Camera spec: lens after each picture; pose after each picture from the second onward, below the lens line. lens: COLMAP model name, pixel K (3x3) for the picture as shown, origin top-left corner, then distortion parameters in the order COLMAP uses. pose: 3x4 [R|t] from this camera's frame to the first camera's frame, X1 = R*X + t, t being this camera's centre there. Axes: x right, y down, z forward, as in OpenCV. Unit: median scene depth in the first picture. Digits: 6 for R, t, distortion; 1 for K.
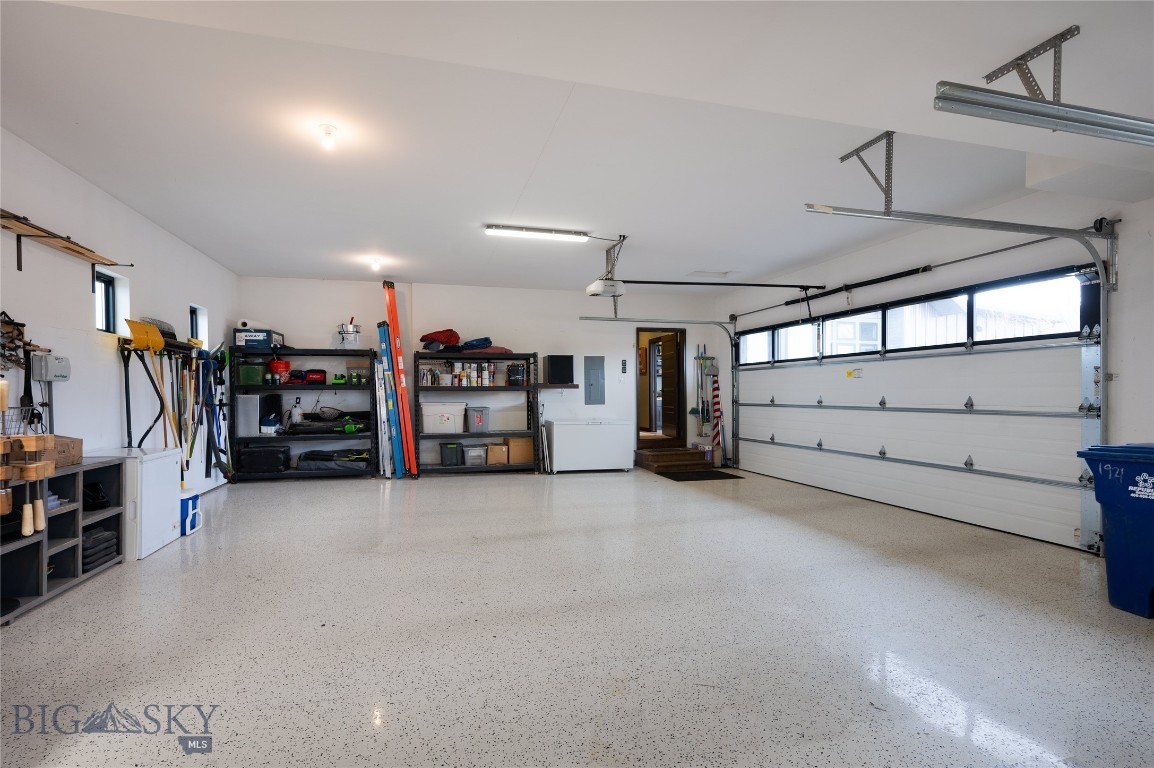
lens RADIAL K [[526.1, 0, 577.0], [0, 526.1, 384.2], [0, 0, 1]] dist [0.000054, 0.000004]
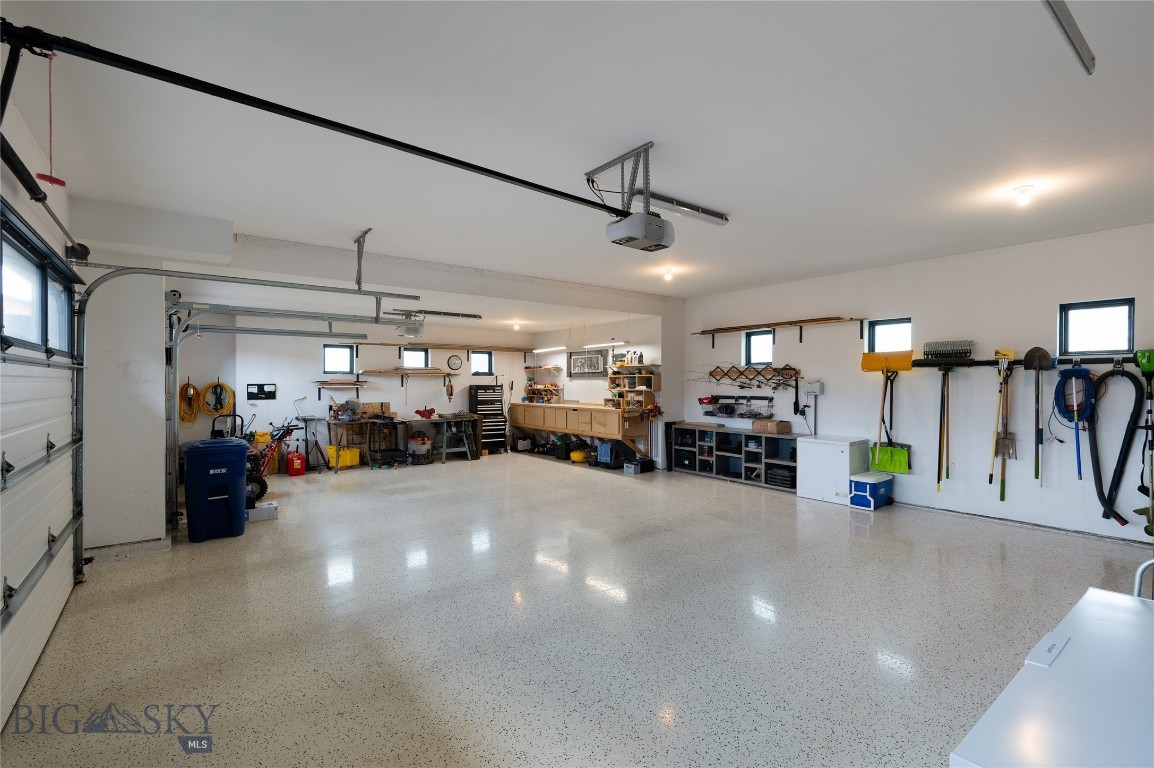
lens RADIAL K [[526.1, 0, 577.4], [0, 526.1, 384.9], [0, 0, 1]] dist [0.000054, 0.000004]
pose [[-0.925106, 0.000140, -0.379709, 0.532555], [-0.006143, 0.999864, 0.015333, -0.061801], [0.379659, 0.016517, -0.924979, 2.410074]]
